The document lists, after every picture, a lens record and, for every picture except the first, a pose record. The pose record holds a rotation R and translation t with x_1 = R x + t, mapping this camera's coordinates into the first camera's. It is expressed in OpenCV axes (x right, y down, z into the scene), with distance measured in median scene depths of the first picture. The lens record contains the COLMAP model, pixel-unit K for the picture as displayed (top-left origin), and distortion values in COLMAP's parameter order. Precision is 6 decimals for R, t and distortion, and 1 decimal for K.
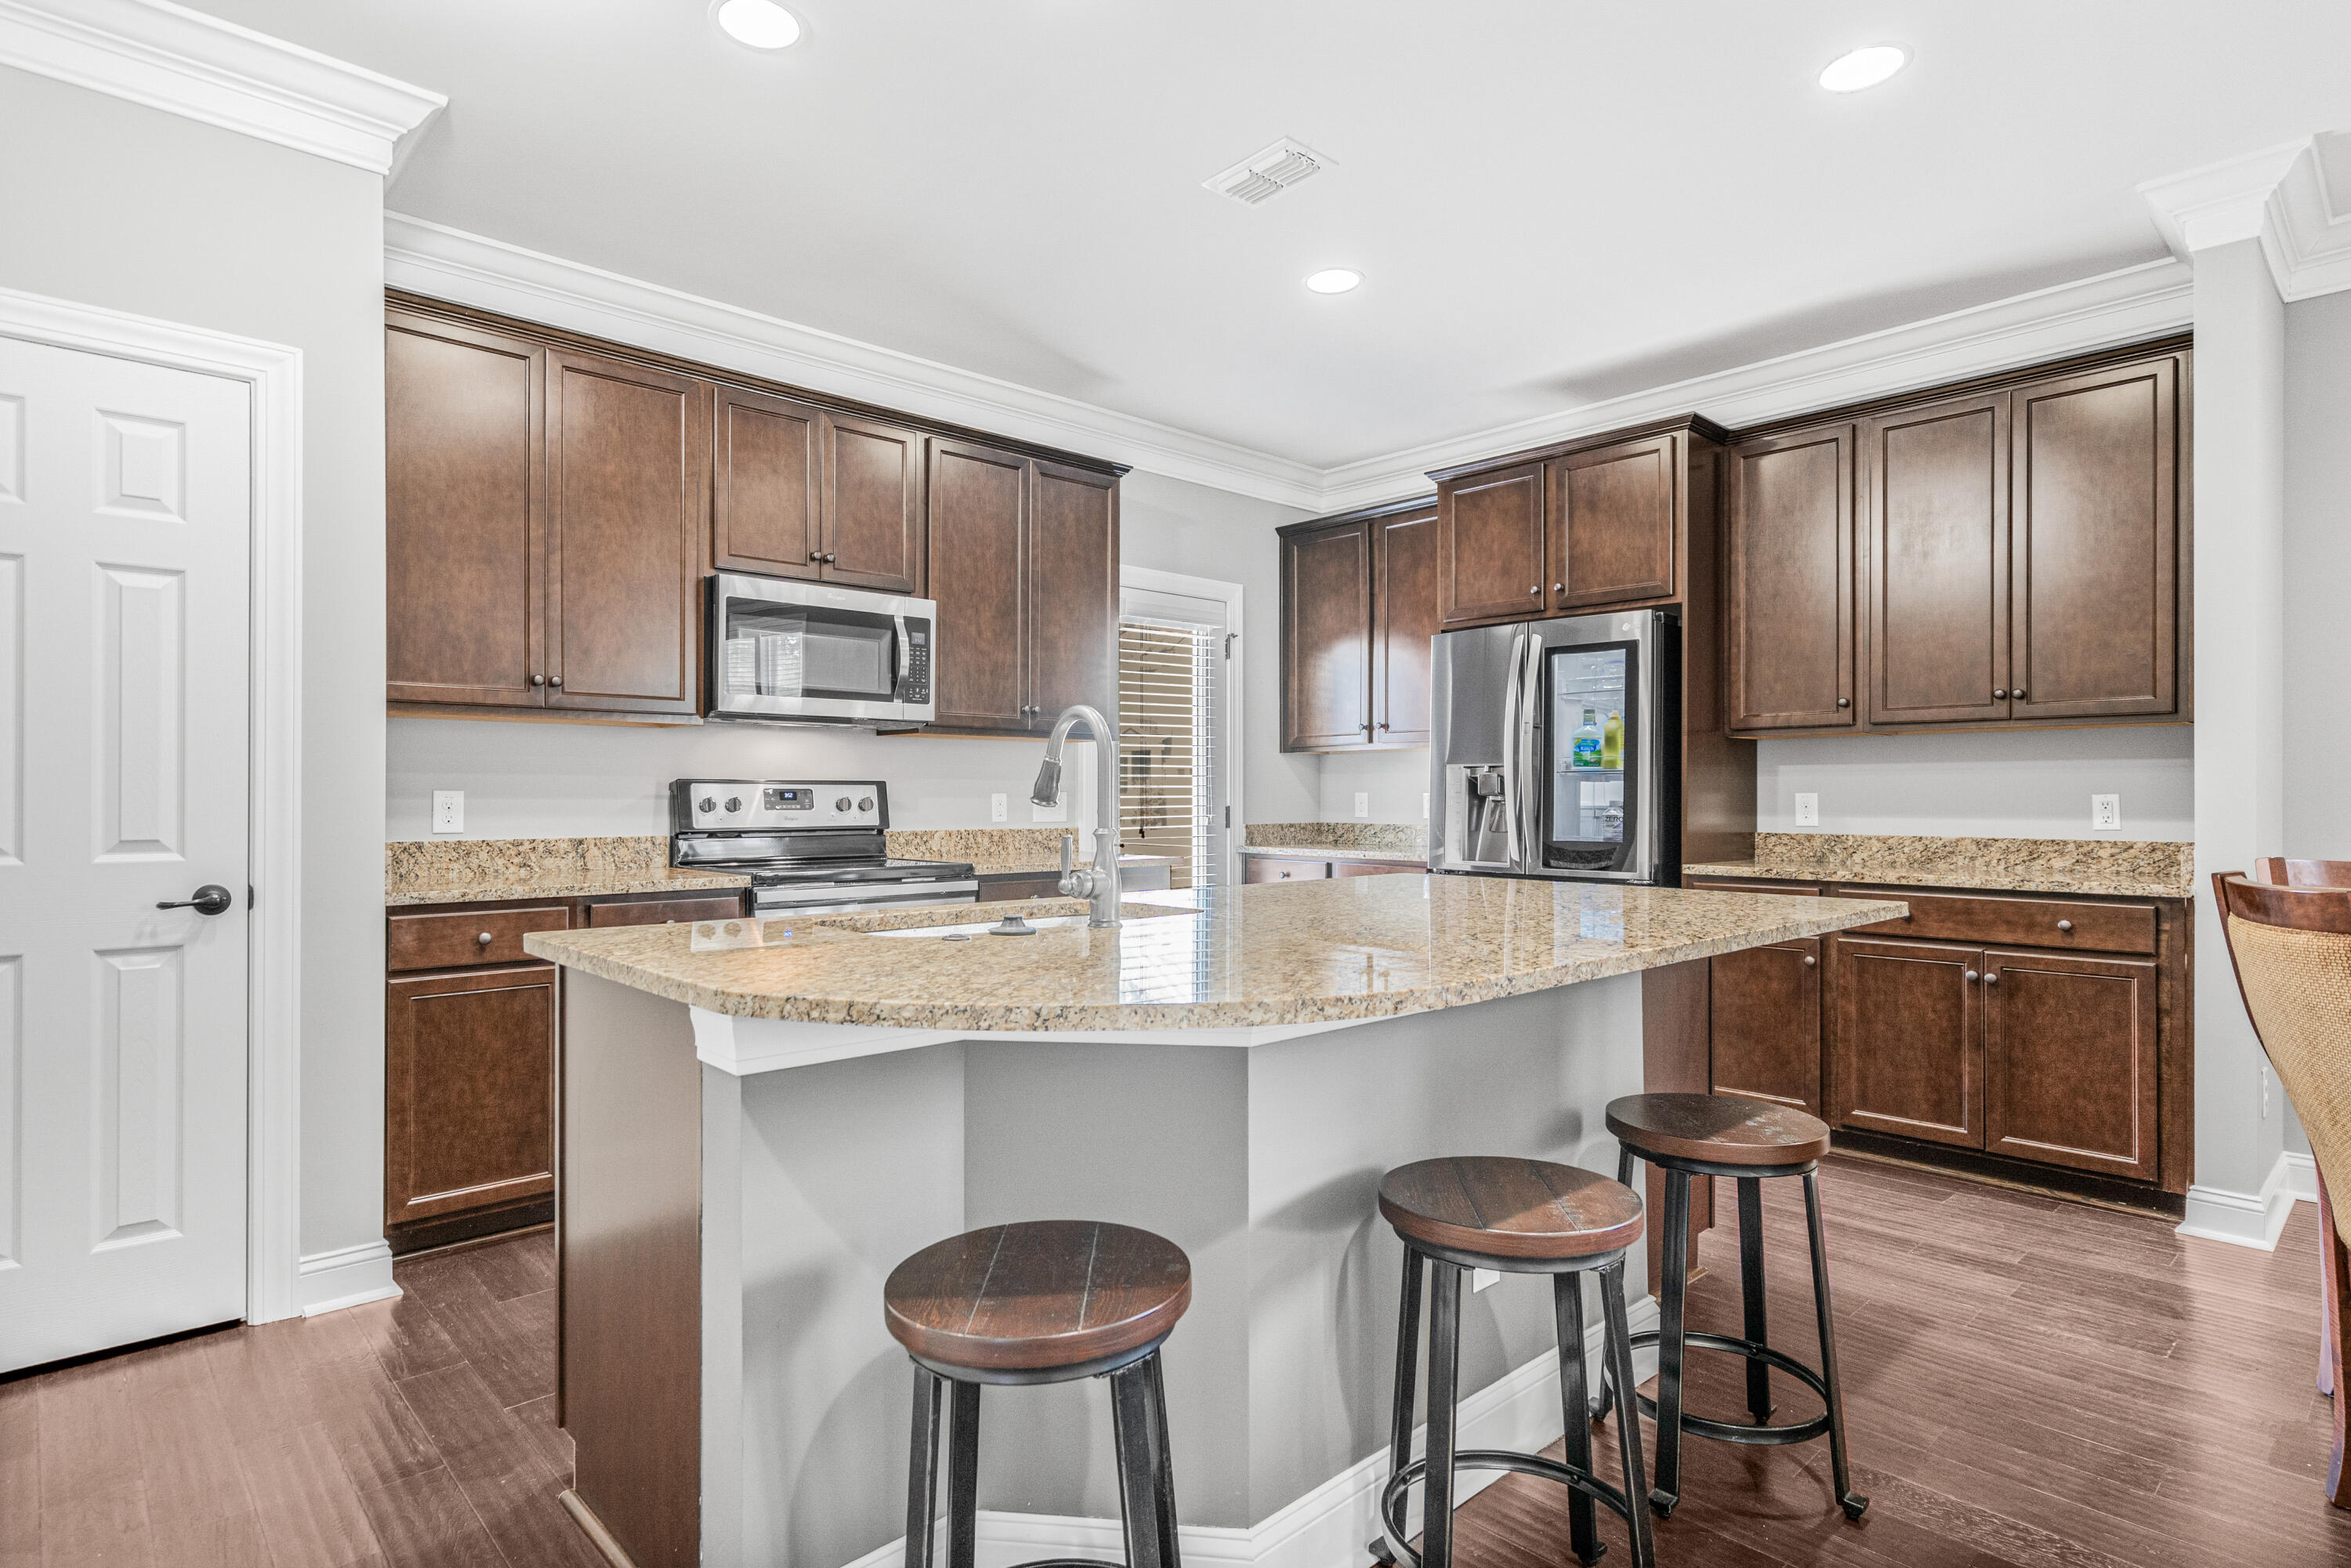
lens RADIAL K [[1212.9, 0, 1171.3], [0, 1212.9, 795.5], [0, 0, 1]] dist [-0.003868, -0.000223]
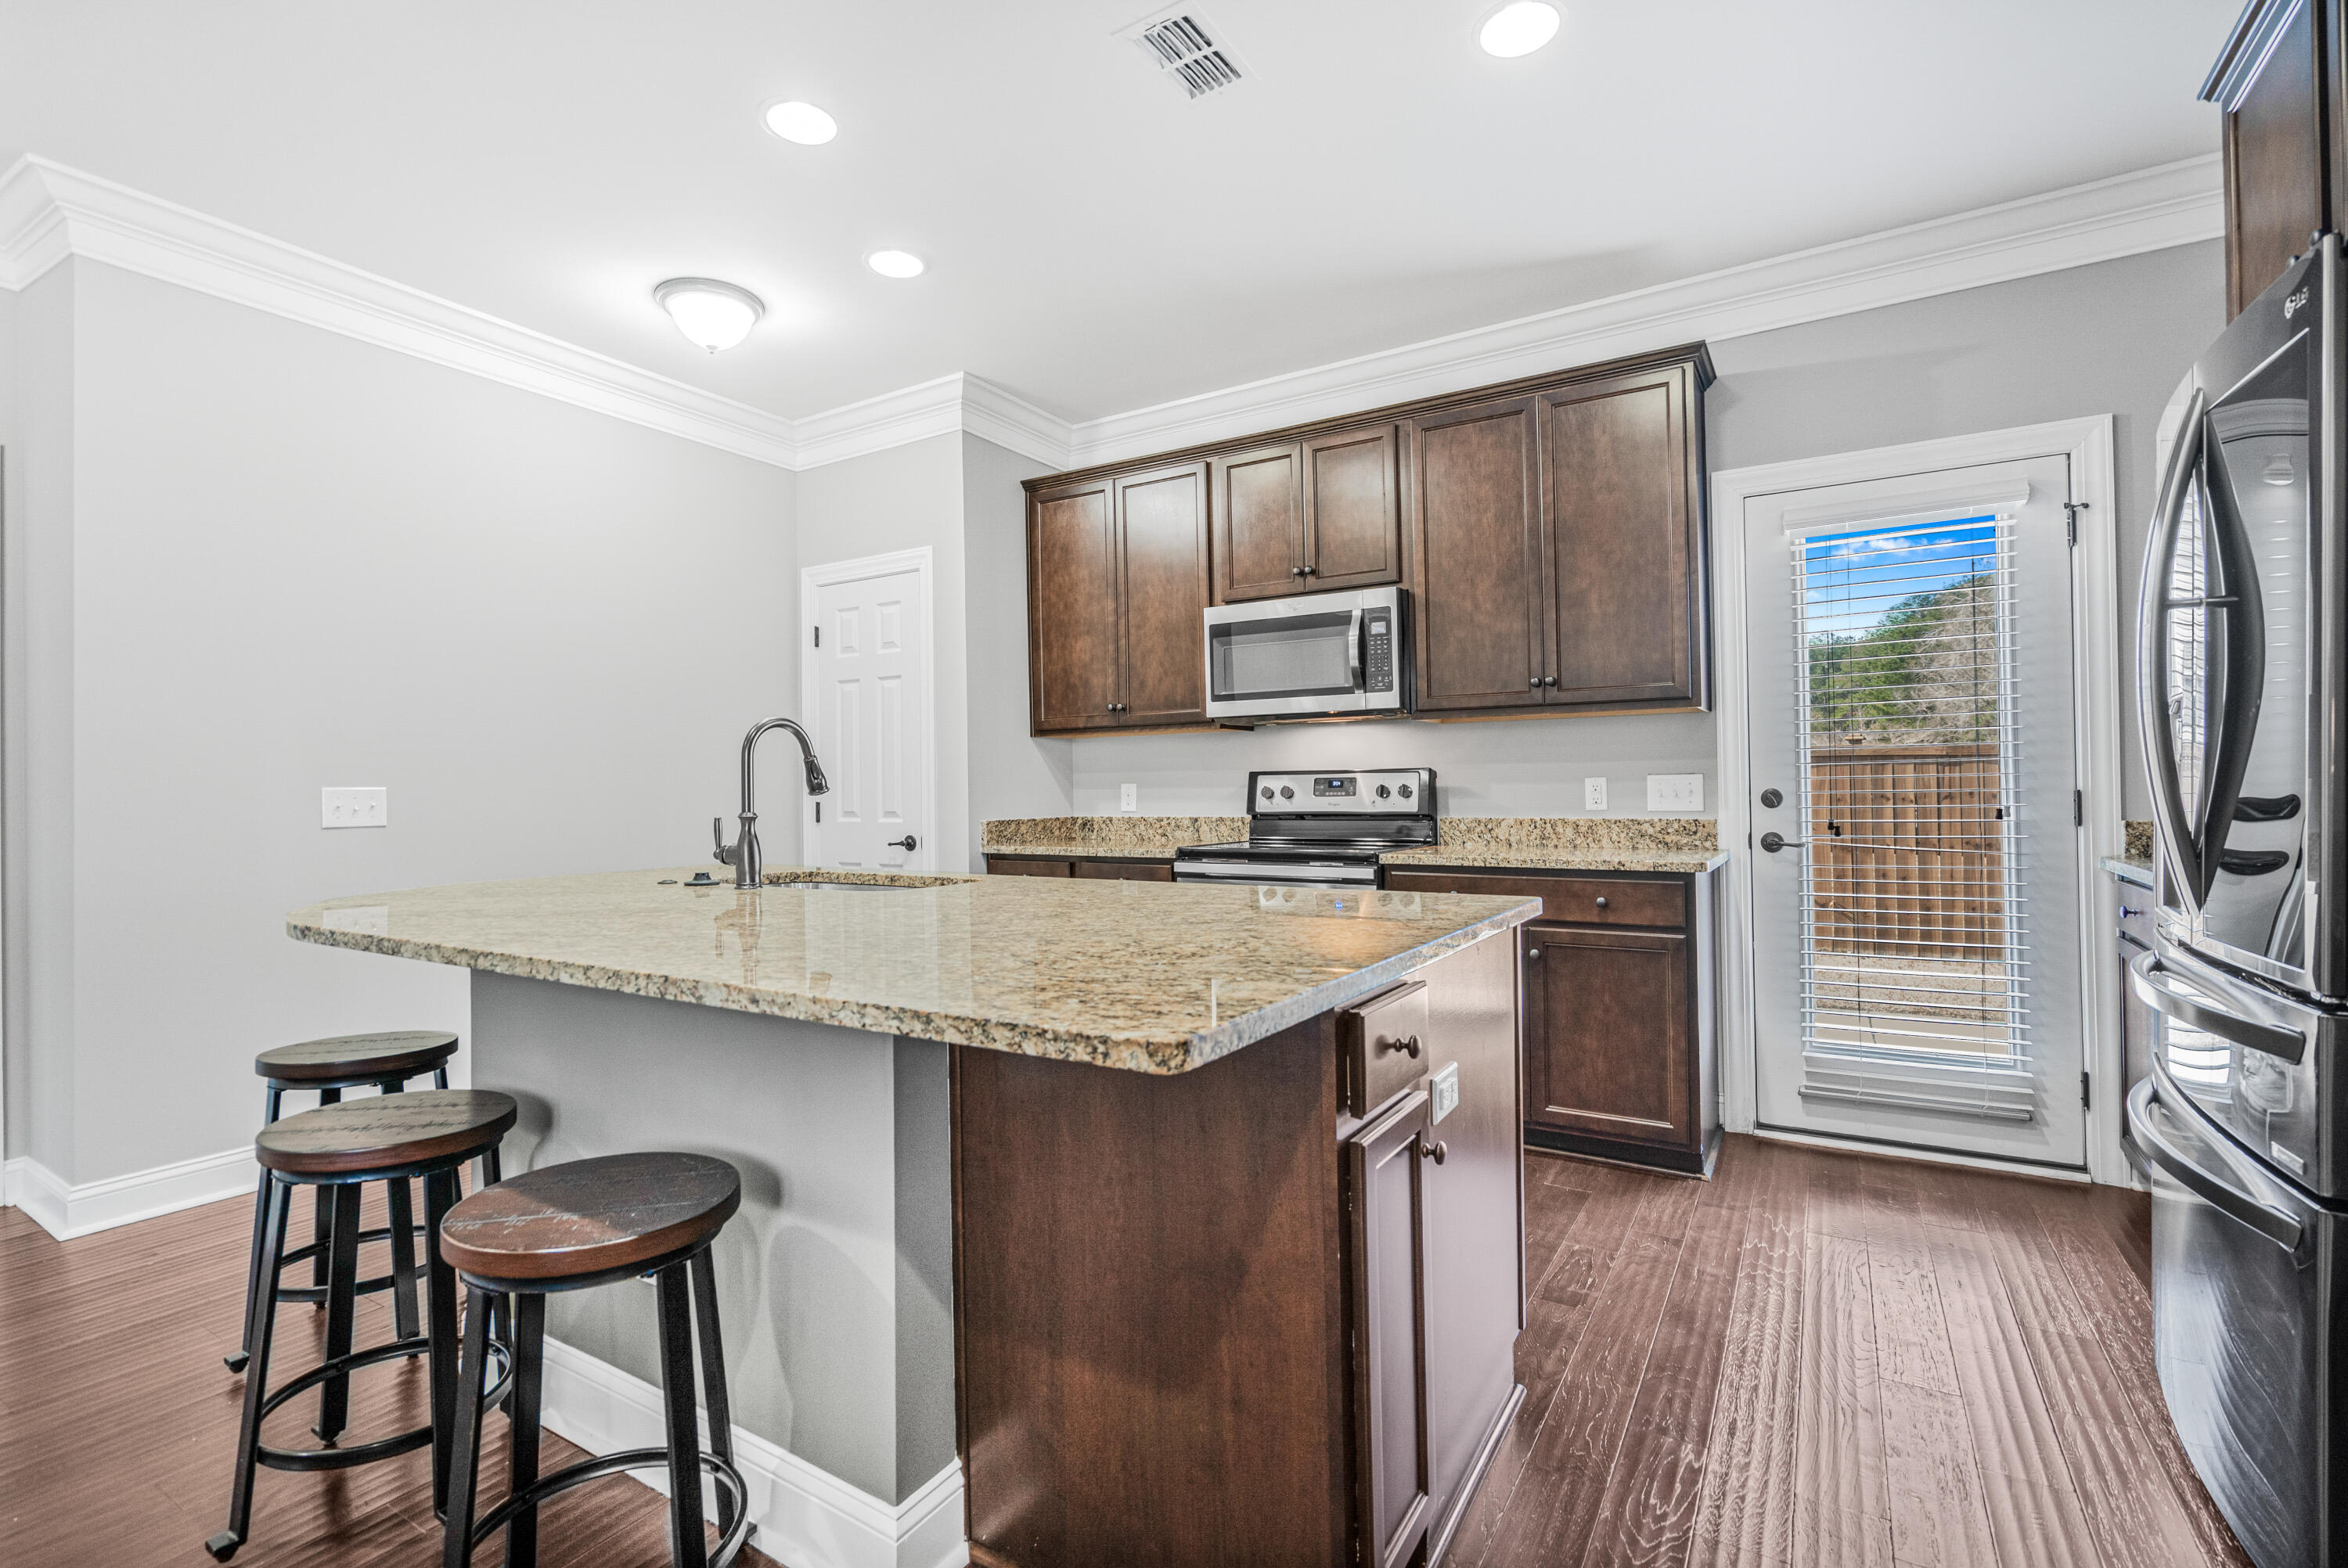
lens RADIAL K [[1074.5, 0, 1164.0], [0, 1074.5, 789.2], [0, 0, 1]] dist [-0.005630, 0.000209]
pose [[0.264757, -0.005636, -0.964299, 0.618165], [0.011993, 0.999925, -0.002551, 0.005851], [0.964240, -0.010889, 0.264805, 0.594532]]
